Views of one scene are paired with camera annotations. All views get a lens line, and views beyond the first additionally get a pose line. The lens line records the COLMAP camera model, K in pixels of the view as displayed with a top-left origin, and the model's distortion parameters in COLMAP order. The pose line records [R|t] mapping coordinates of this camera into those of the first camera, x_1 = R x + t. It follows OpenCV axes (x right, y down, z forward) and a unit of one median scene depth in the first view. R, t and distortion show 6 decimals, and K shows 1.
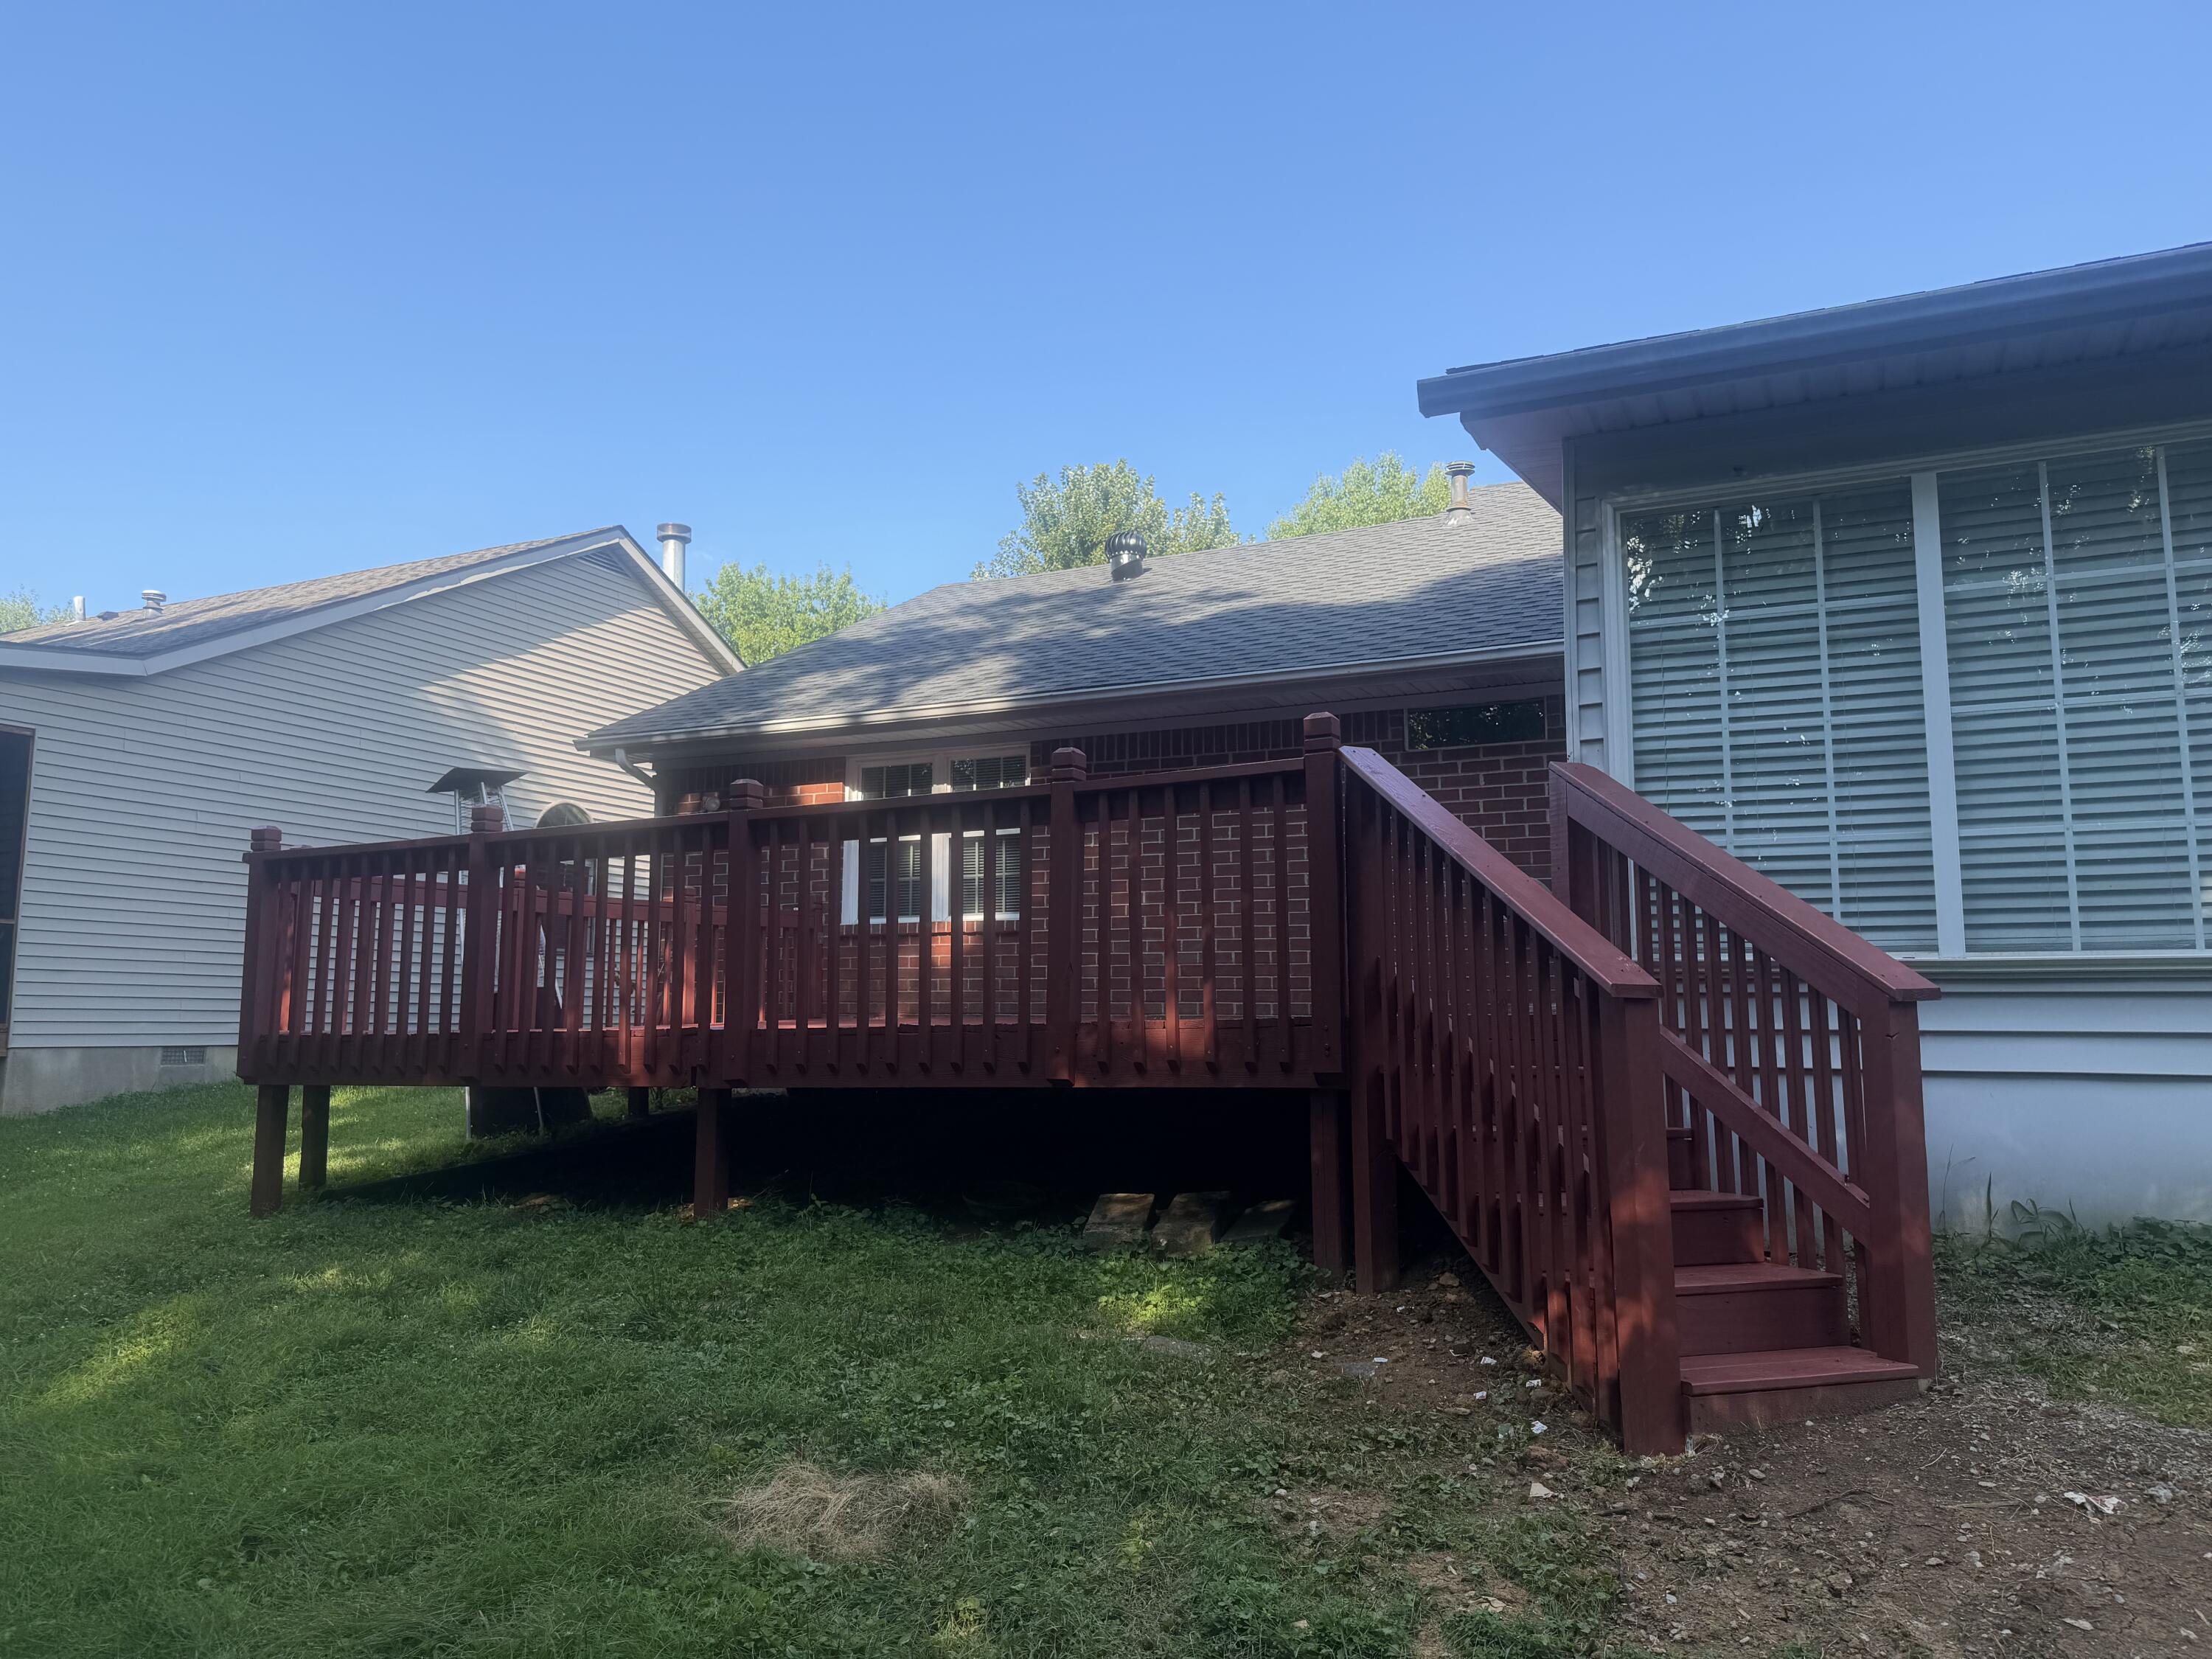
lens RADIAL K [[1561.0, 0, 1106.0], [0, 1561.0, 828.6], [0, 0, 1]] dist [0.043197, -0.034011]
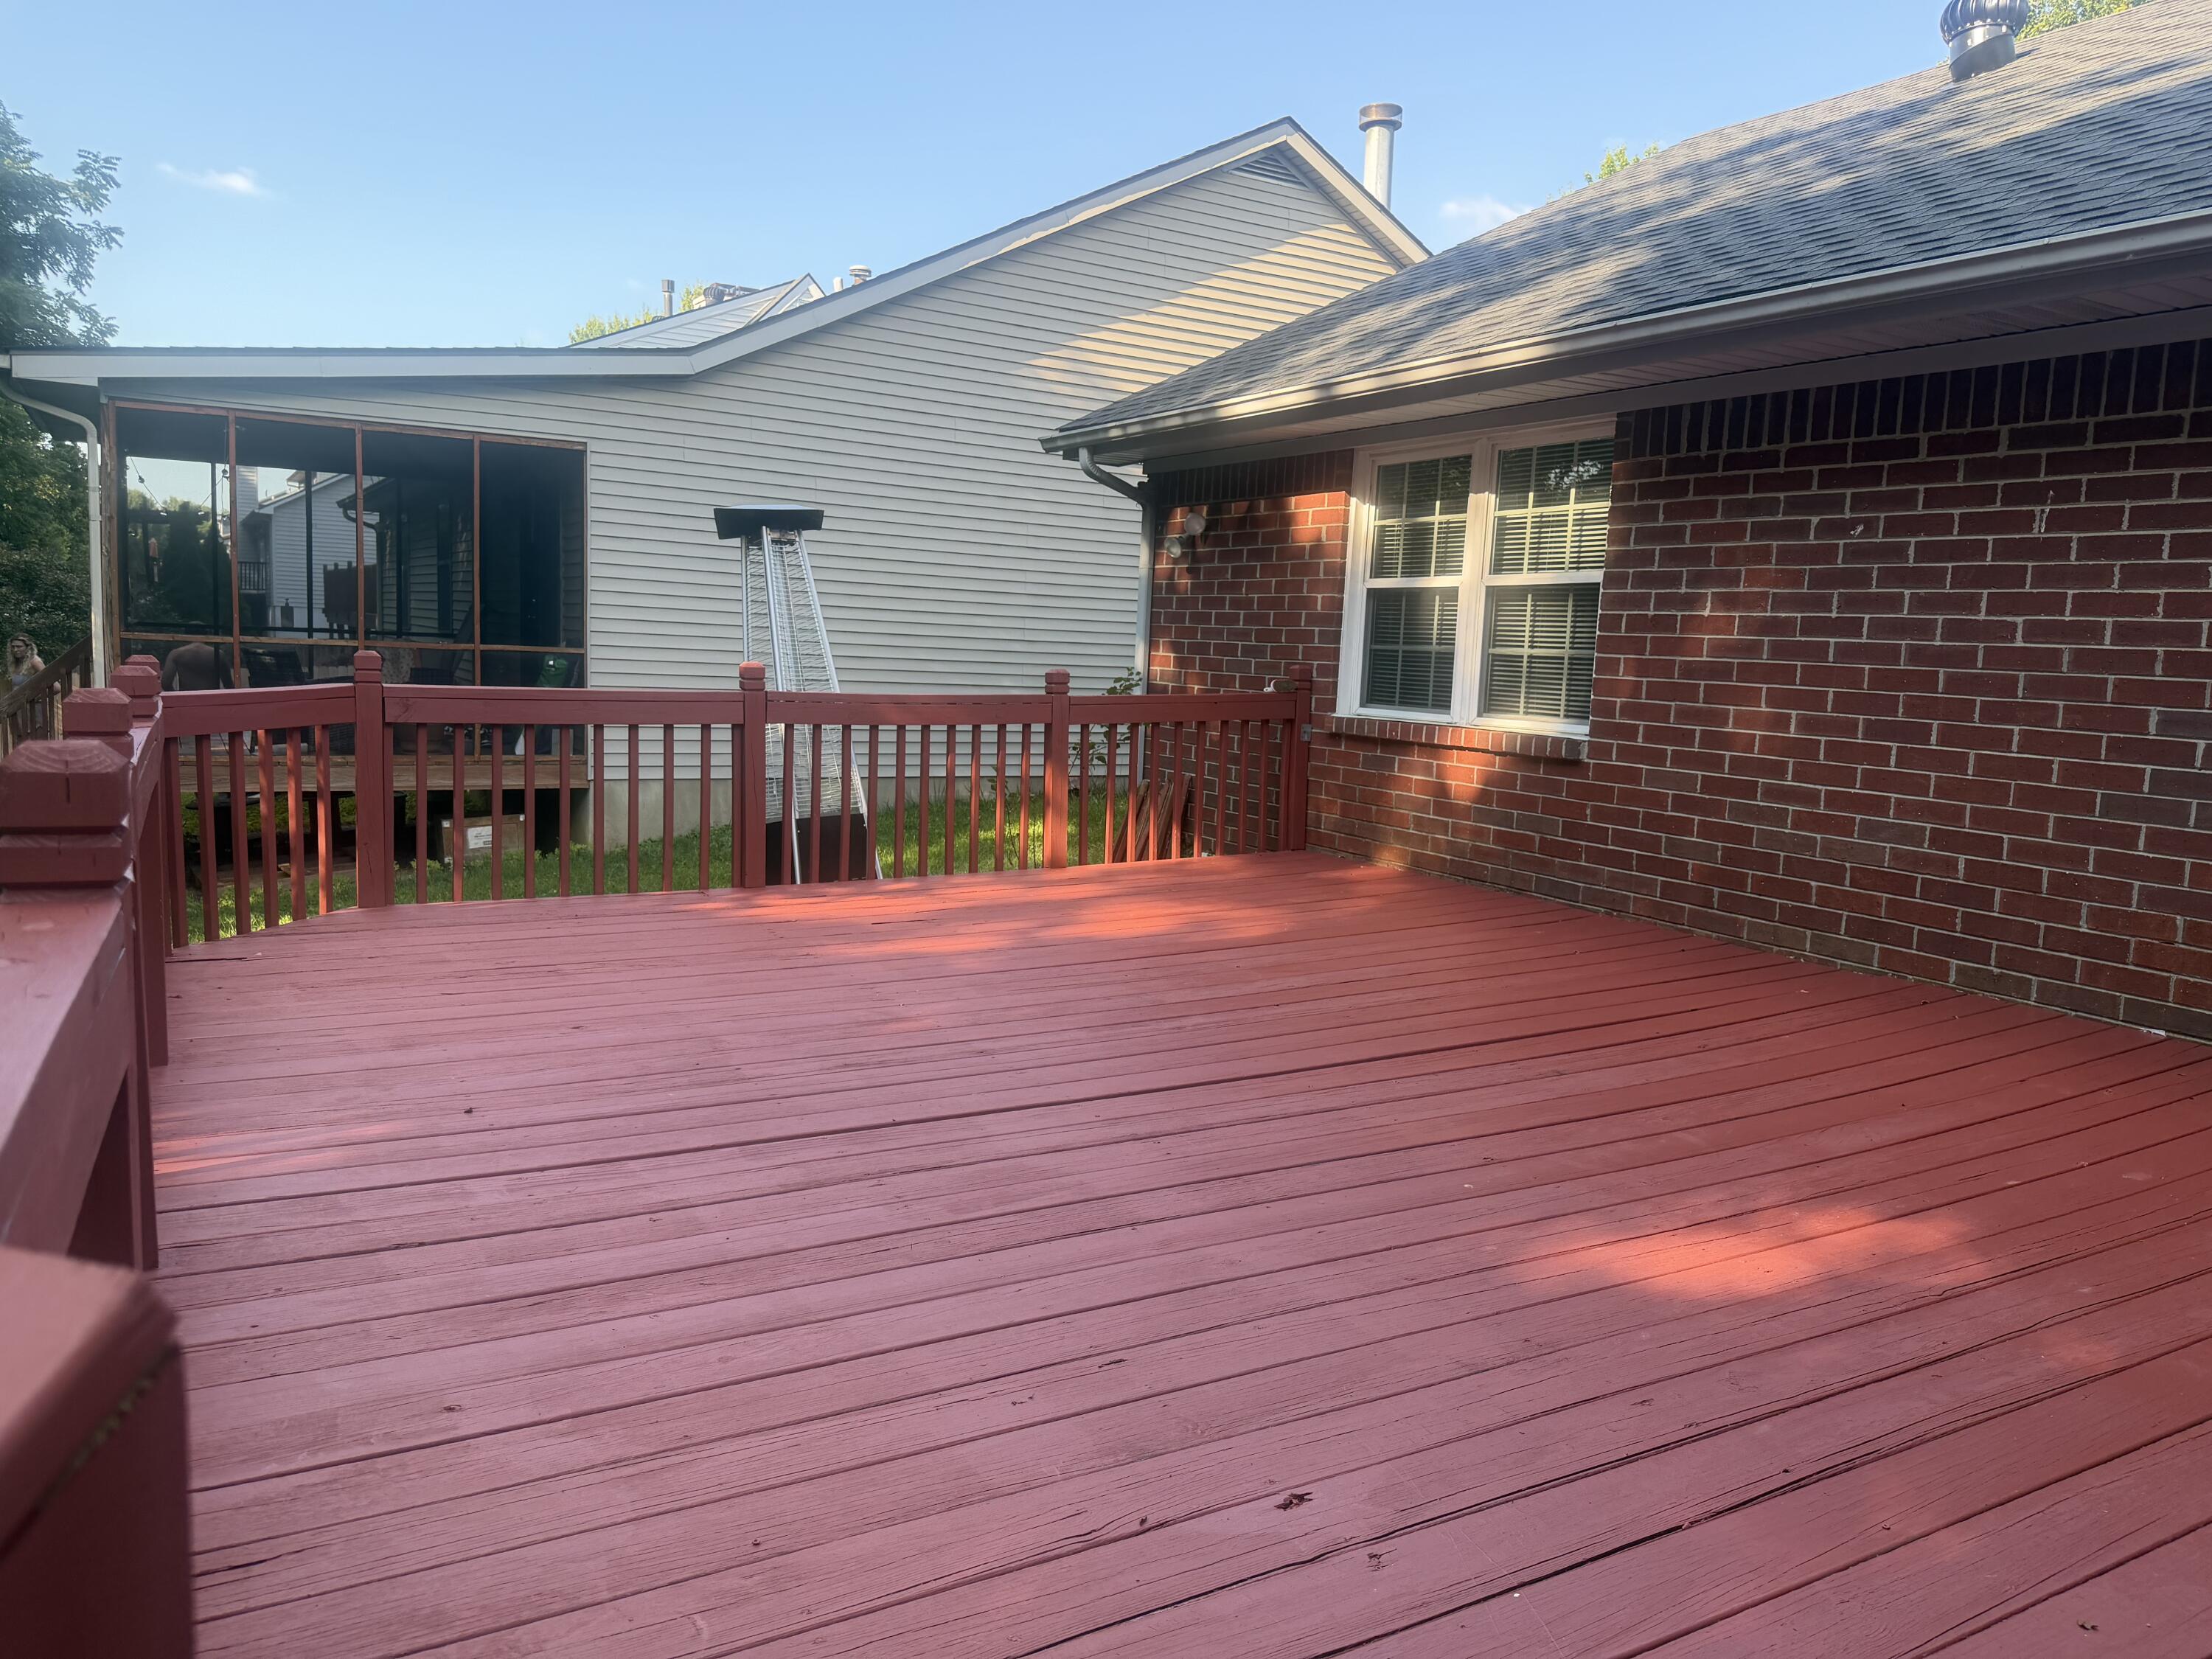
lens RADIAL K [[1561.0, 0, 1105.7], [0, 1561.0, 837.4], [0, 0, 1]] dist [0.043197, -0.034011]
pose [[0.837909, 0.098172, -0.536909, 0.097960], [0.029571, 0.974081, 0.224257, -0.034904], [0.545009, -0.203783, 0.813288, 0.365864]]
